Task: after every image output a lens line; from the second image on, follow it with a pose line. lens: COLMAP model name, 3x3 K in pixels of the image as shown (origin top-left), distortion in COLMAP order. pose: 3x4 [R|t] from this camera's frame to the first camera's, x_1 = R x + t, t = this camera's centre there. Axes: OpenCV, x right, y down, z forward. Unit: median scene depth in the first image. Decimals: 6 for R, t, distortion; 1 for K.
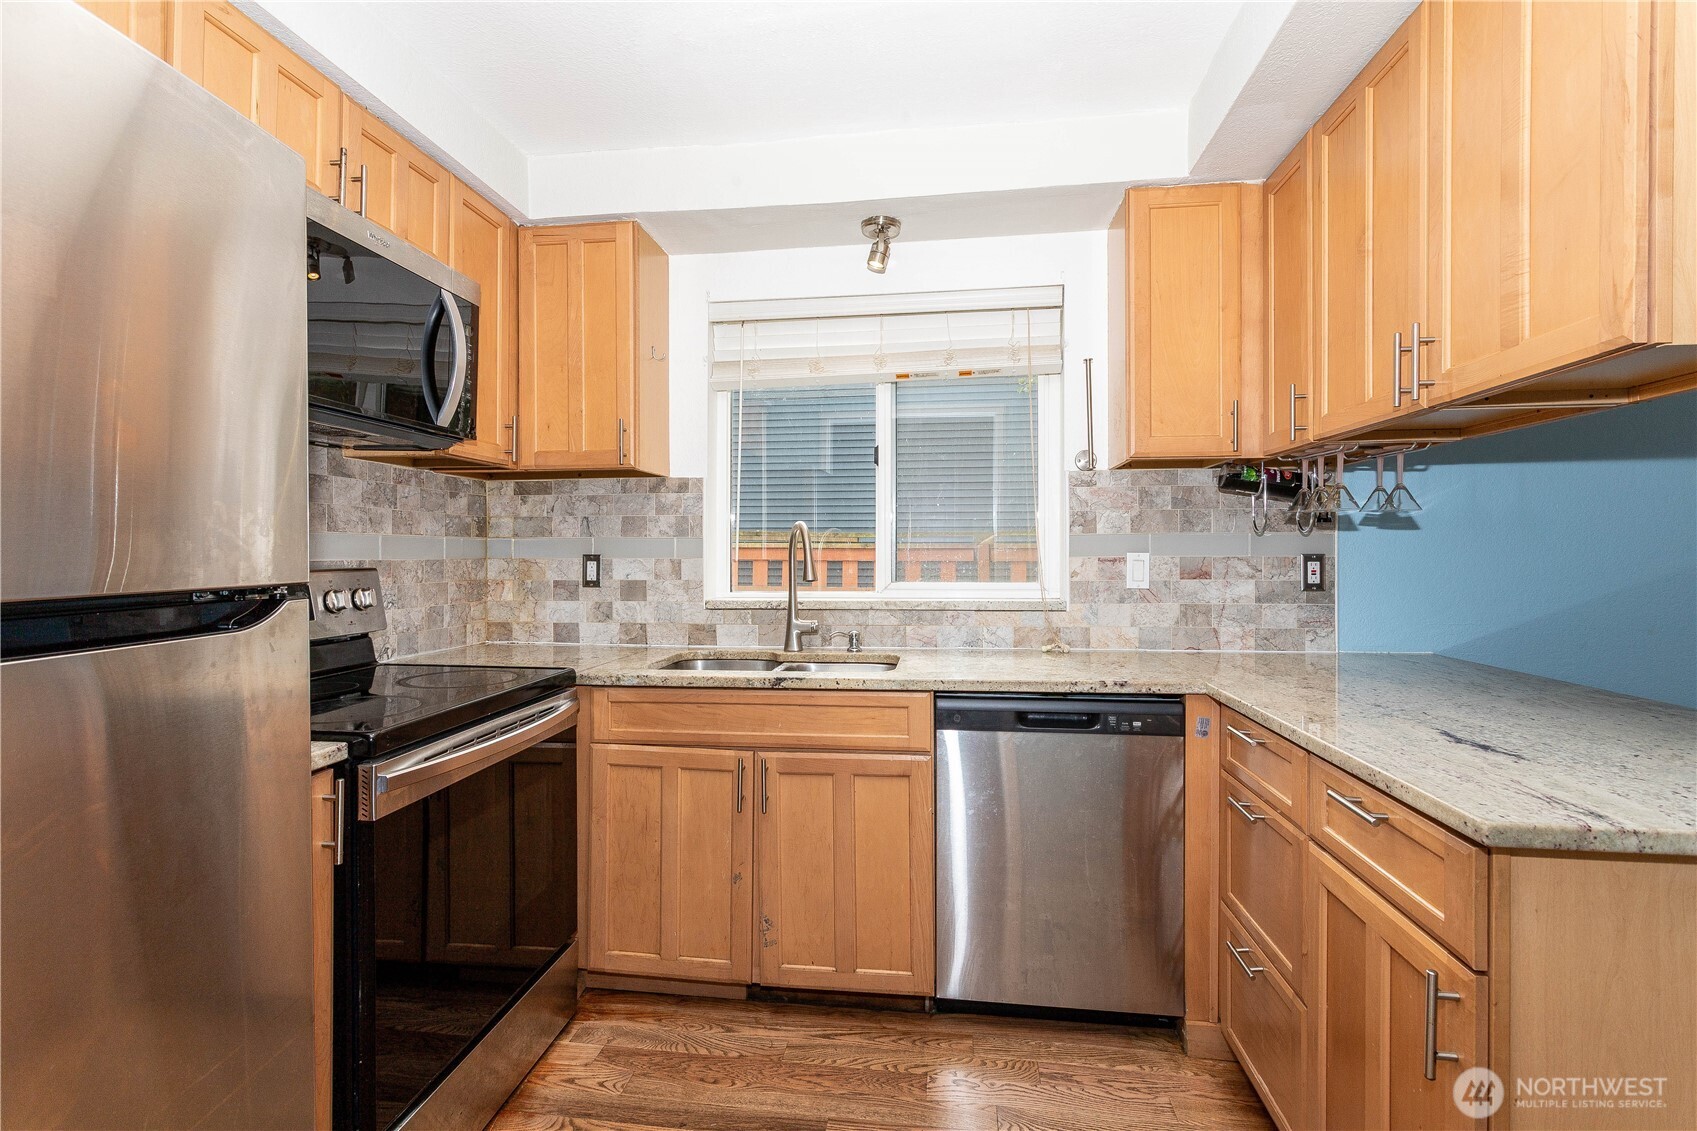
lens RADIAL K [[799.8, 0, 839.1], [0, 799.8, 551.1], [0, 0, 1]] dist [0.000079, 0.002085]
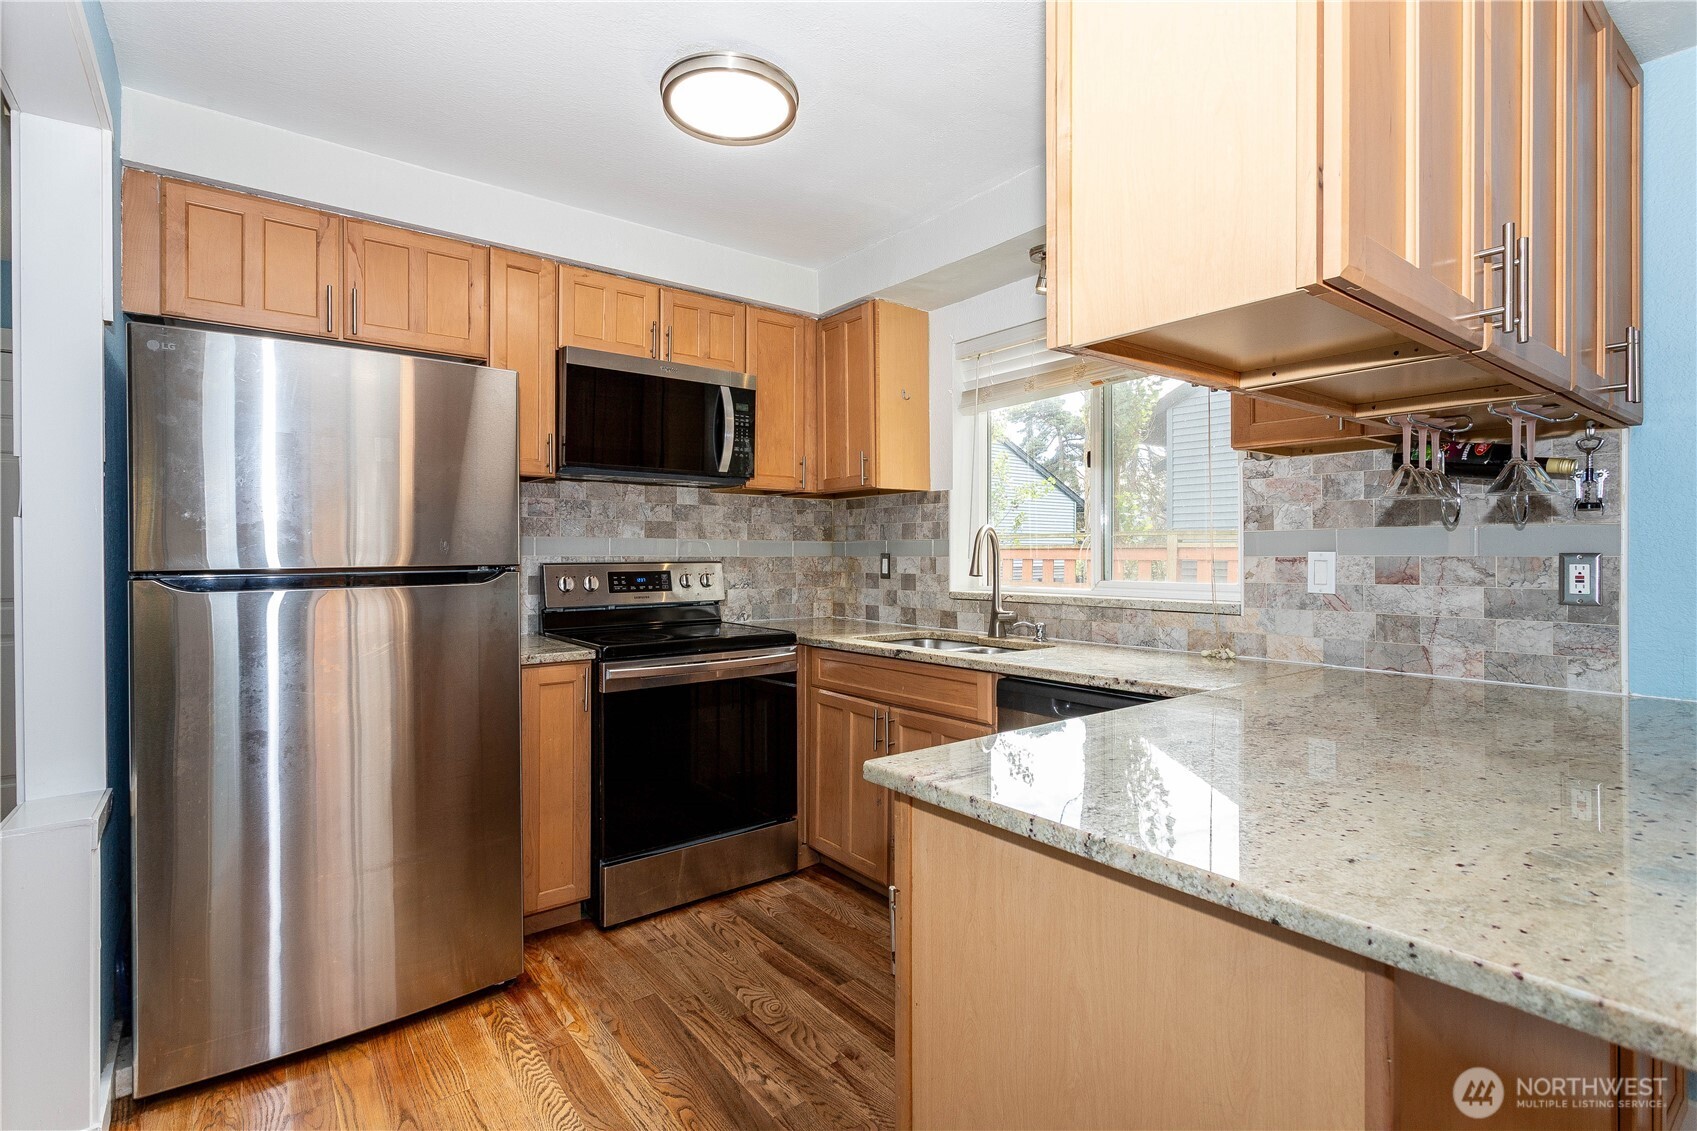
lens RADIAL K [[799.8, 0, 839.1], [0, 799.8, 551.1], [0, 0, 1]] dist [0.000079, 0.002085]
pose [[0.712139, -0.001129, -0.702038, 0.608615], [0.000428, 0.999999, -0.001174, 0.002157], [0.702039, 0.000536, 0.712139, 0.023590]]
